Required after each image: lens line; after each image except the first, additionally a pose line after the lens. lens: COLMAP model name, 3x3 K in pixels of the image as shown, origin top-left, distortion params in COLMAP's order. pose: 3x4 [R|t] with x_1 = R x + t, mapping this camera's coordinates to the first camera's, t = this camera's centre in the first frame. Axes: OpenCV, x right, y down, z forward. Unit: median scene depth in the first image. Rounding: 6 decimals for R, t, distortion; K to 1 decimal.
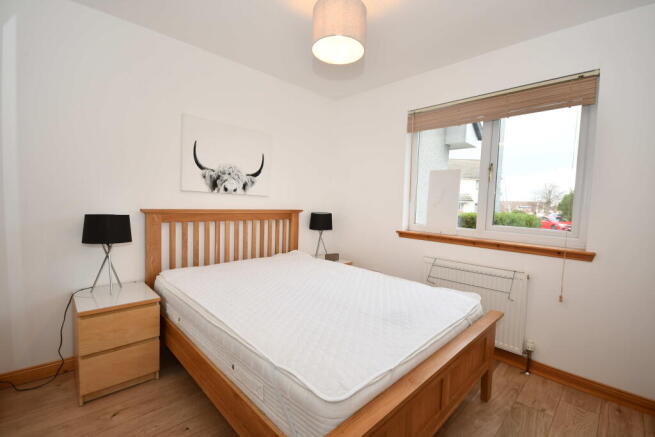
lens RADIAL K [[292.0, 0, 327.5], [0, 292.0, 218.5], [0, 0, 1]] dist [-0.001348, -0.000432]
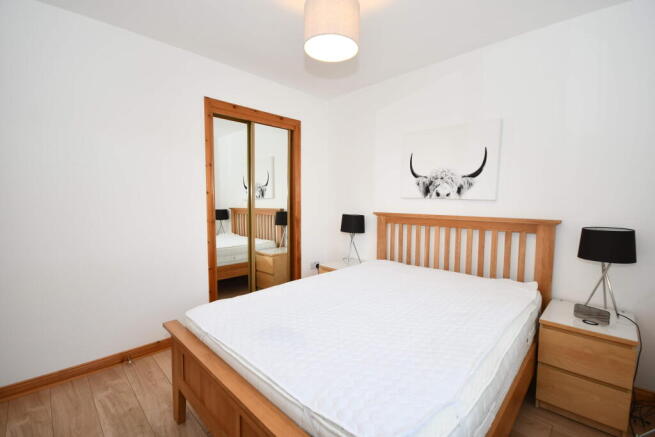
lens RADIAL K [[298.9, 0, 327.5], [0, 298.9, 218.5], [0, 0, 1]] dist [-0.000329, -0.000235]
pose [[-0.019711, 0.026269, -0.999461, 0.667506], [-0.069806, 0.997179, 0.027586, -0.020907], [0.997366, 0.070312, -0.017822, 0.652332]]
